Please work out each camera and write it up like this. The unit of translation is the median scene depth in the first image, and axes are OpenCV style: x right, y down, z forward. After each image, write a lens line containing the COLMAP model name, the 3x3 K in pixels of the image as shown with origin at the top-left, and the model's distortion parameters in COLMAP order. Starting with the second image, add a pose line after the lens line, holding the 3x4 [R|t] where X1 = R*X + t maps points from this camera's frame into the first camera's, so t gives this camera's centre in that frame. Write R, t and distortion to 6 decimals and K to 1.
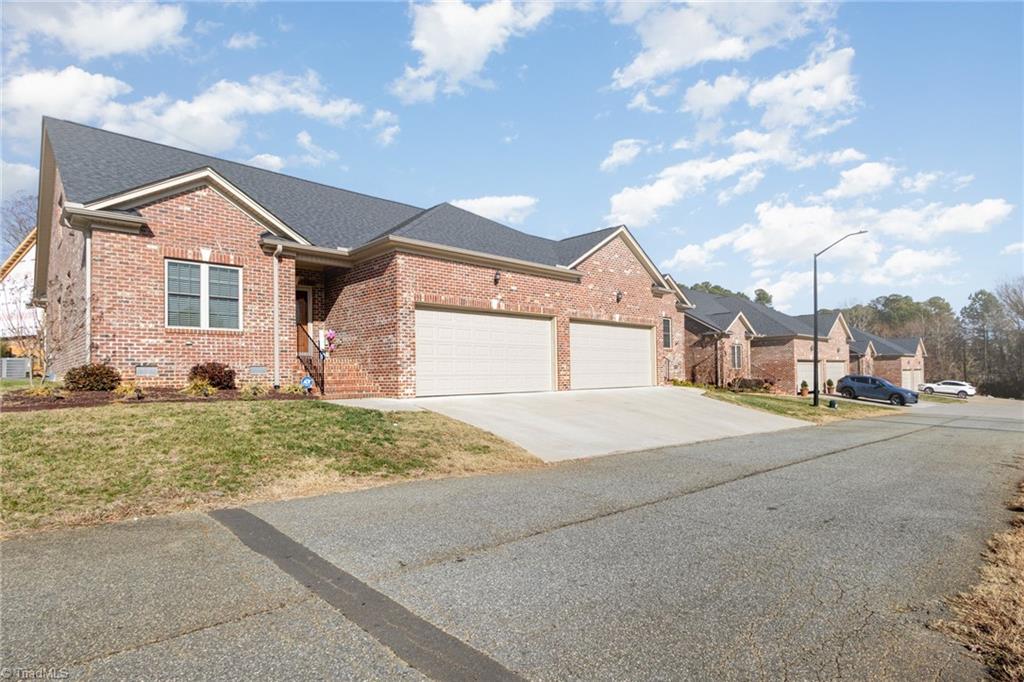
lens RADIAL K [[525.3, 0, 511.9], [0, 525.3, 370.6], [0, 0, 1]] dist [0.000088, 0.000013]
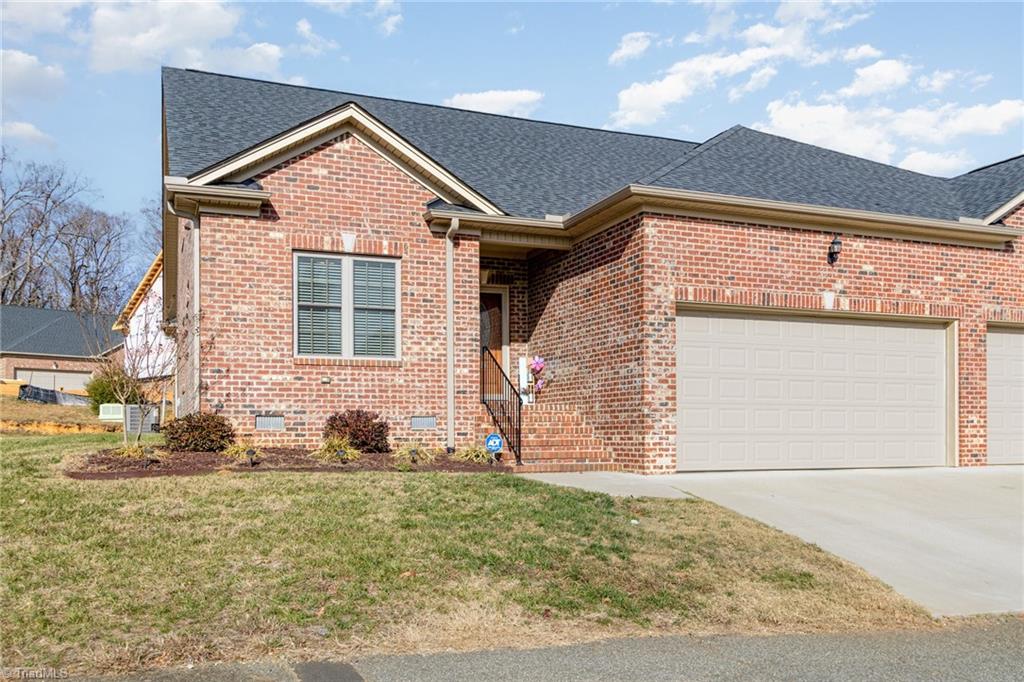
lens RADIAL K [[858.2, 0, 513.0], [0, 858.2, 437.5], [0, 0, 1]] dist [0.006502, -0.005213]
pose [[0.926508, 0.011849, -0.376089, -0.000385], [-0.006470, 0.999858, 0.015561, 0.000127], [0.376220, -0.011984, 0.926453, 0.105912]]
